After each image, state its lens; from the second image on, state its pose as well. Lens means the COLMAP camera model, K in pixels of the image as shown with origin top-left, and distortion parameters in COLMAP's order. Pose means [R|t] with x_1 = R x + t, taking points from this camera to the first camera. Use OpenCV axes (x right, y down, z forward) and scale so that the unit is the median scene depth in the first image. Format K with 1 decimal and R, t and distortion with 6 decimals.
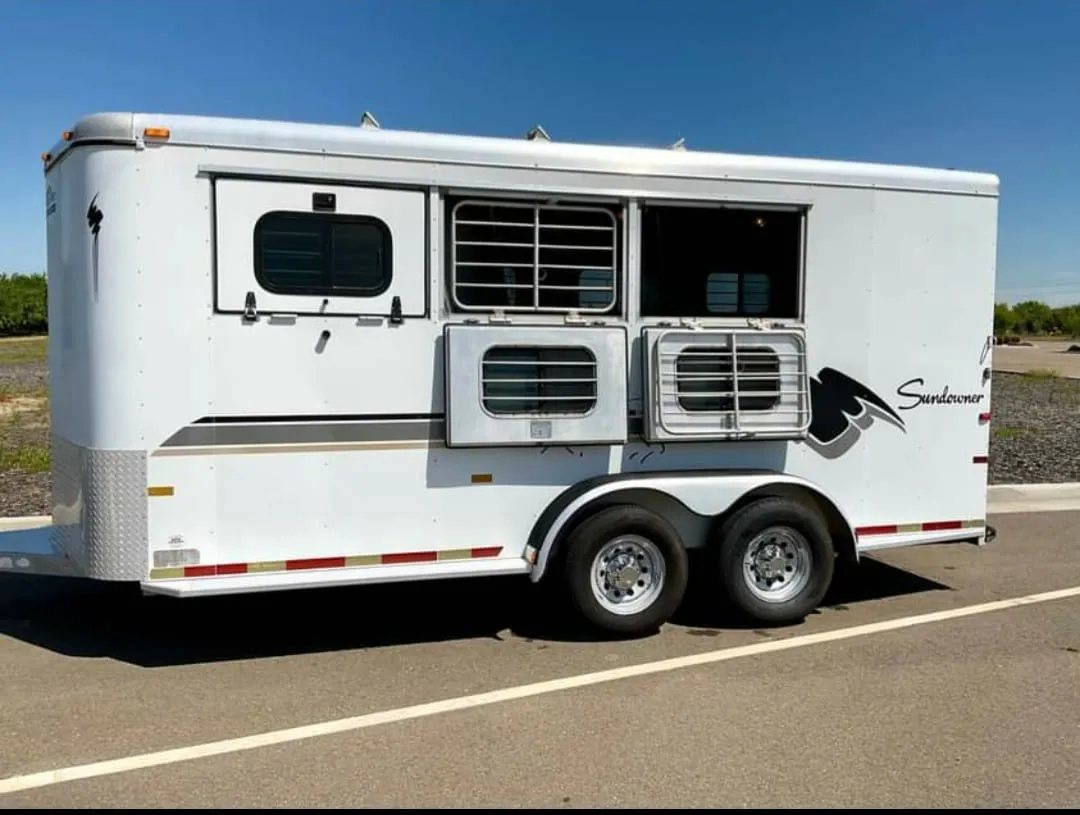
lens RADIAL K [[747.9, 0, 494.8], [0, 747.9, 385.3], [0, 0, 1]] dist [0.074819, -0.110628]
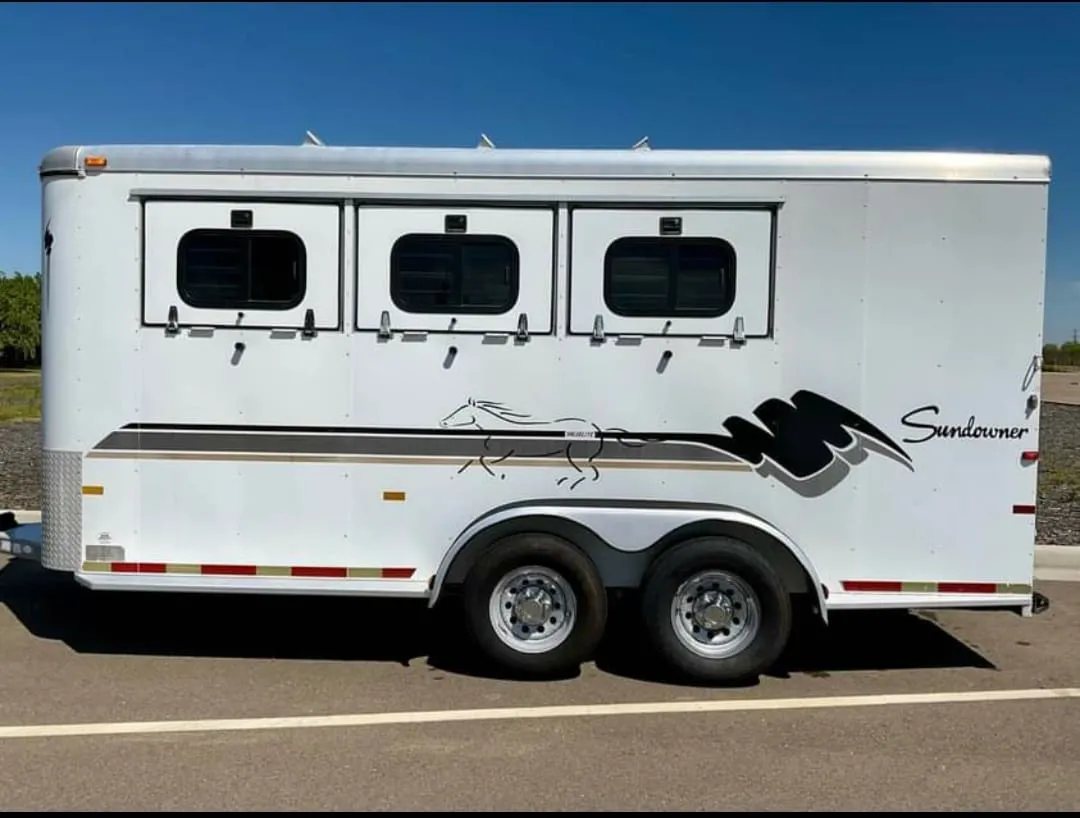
lens RADIAL K [[747.9, 0, 494.8], [0, 747.9, 386.8], [0, 0, 1]] dist [0.074819, -0.110628]
pose [[0.965867, 0.020085, -0.258260, 0.347893], [-0.026004, 0.999471, -0.019521, -0.001621], [0.257732, 0.025571, 0.965878, 0.086656]]
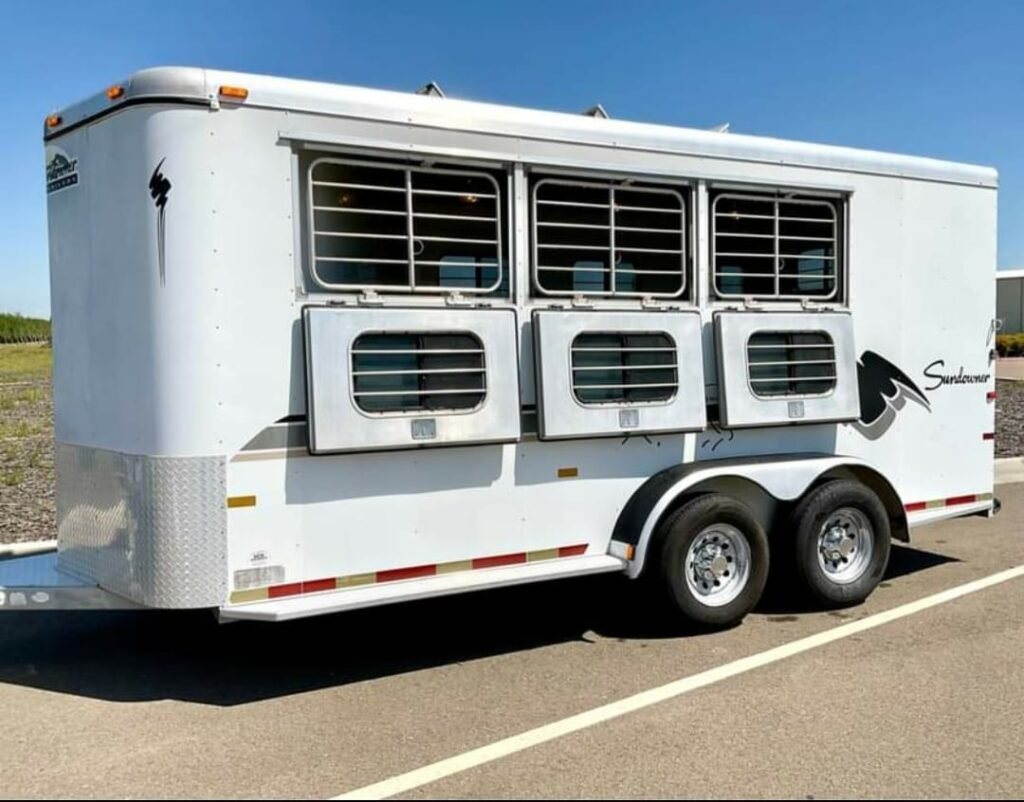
lens RADIAL K [[892.4, 0, 513.2], [0, 892.4, 364.9], [0, 0, 1]] dist [0.189592, -0.498938]
pose [[0.972322, -0.016611, 0.233054, -0.336685], [0.020105, 0.999718, -0.012622, 0.001616], [-0.232779, 0.016958, 0.972382, -0.083887]]
